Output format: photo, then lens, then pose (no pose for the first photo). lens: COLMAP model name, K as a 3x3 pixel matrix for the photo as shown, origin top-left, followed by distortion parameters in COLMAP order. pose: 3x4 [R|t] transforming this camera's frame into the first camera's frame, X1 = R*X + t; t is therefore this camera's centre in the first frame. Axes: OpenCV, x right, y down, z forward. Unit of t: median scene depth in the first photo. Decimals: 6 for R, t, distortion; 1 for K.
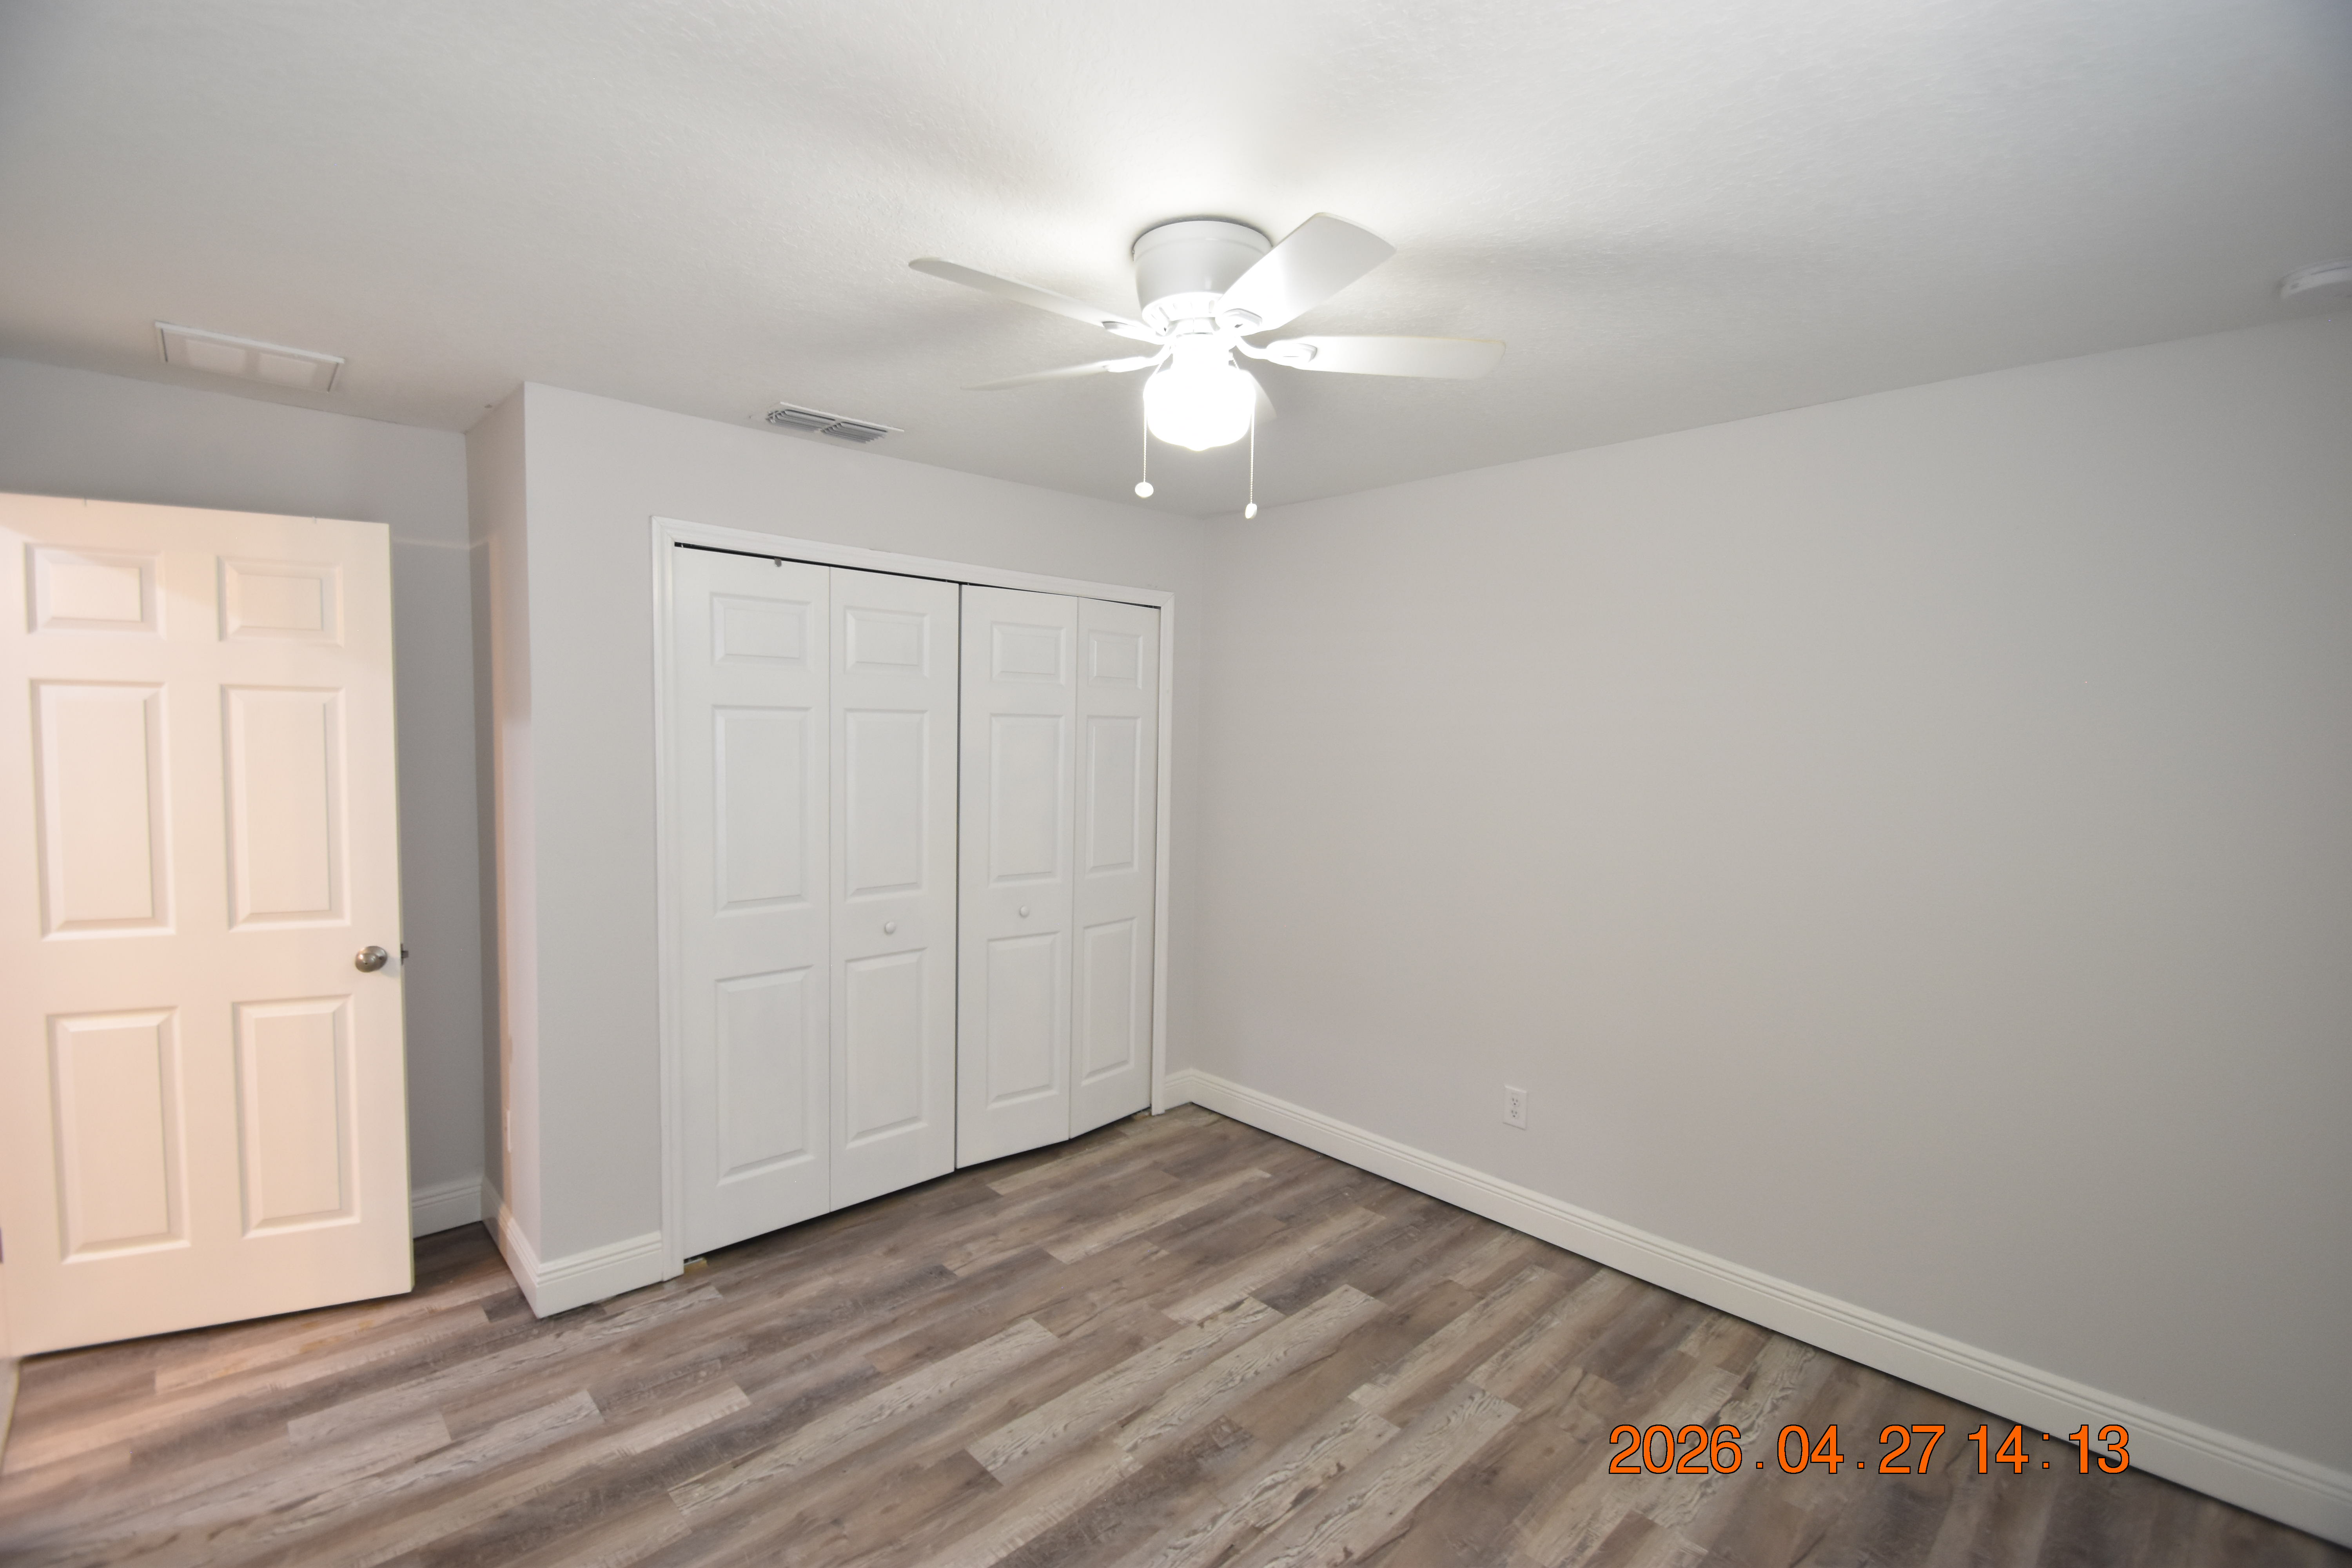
lens RADIAL K [[1026.6, 0, 1169.8], [0, 1026.6, 775.5], [0, 0, 1]] dist [0.009008, -0.013561]
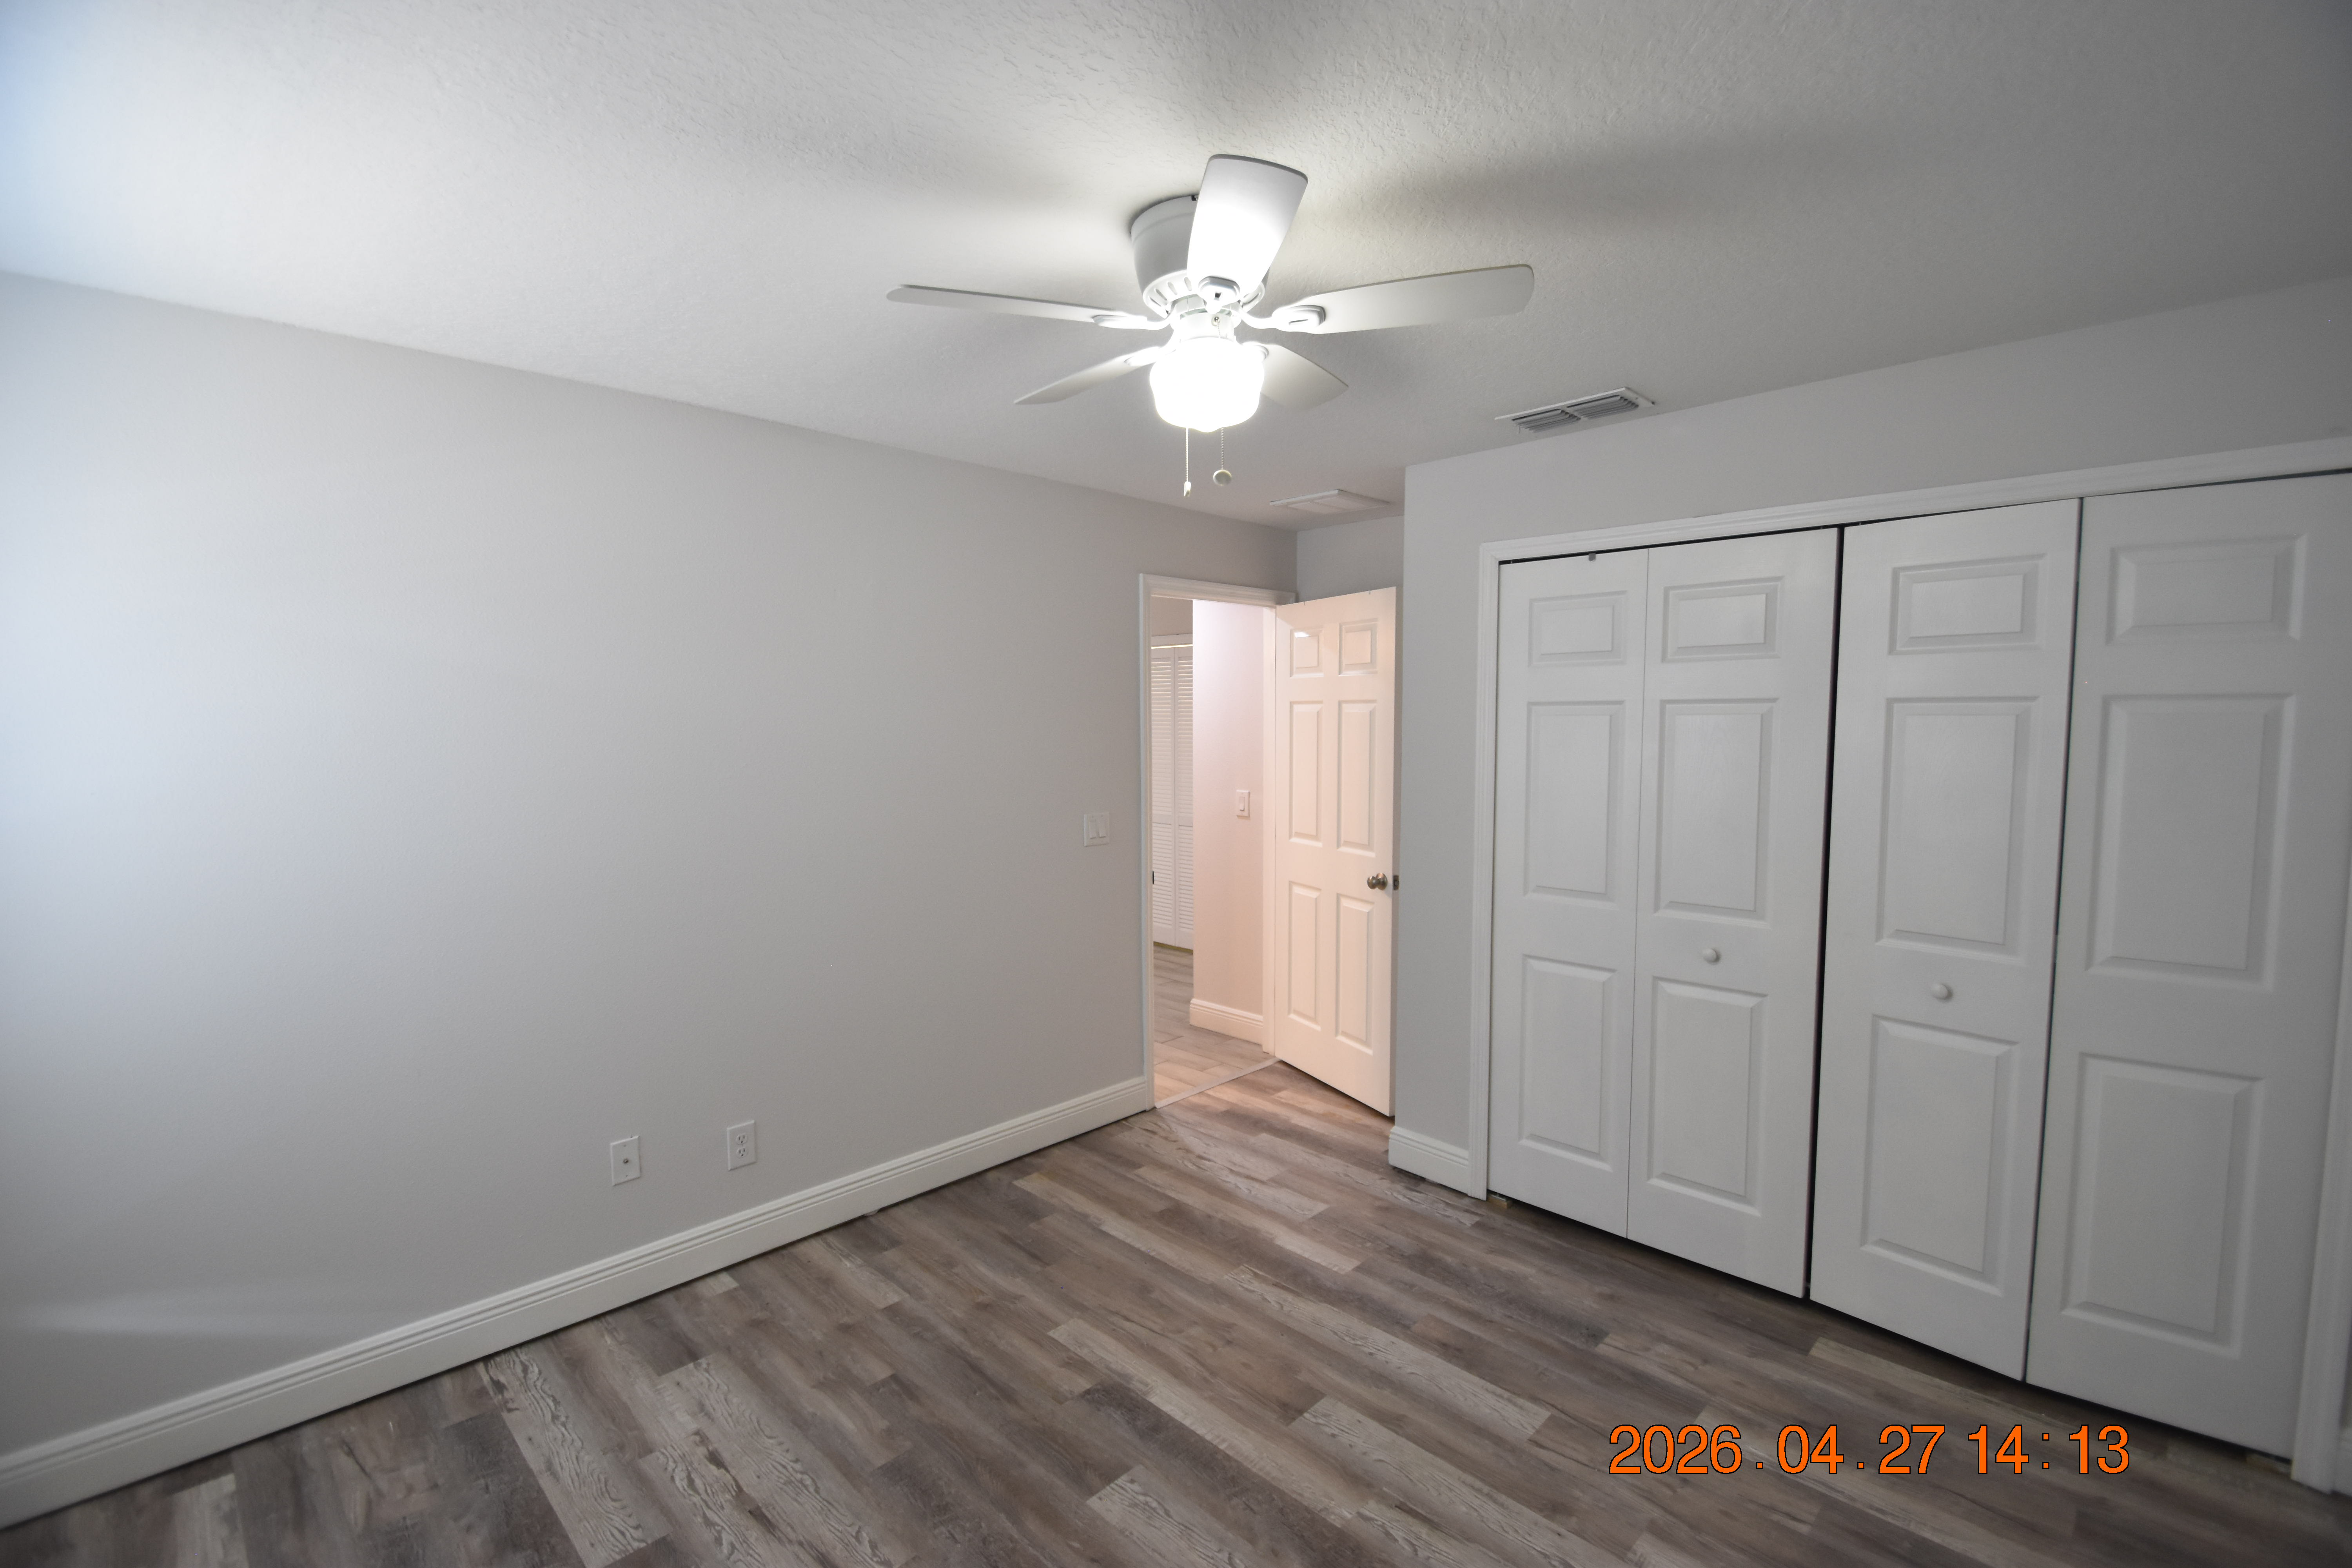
lens RADIAL K [[1026.6, 0, 1181.5], [0, 1026.6, 773.2], [0, 0, 1]] dist [0.009008, -0.013561]
pose [[0.032815, 0.032919, -0.998919, 0.697850], [-0.046975, 0.998404, 0.031359, -0.010961], [0.998357, 0.045895, 0.034309, 0.654649]]
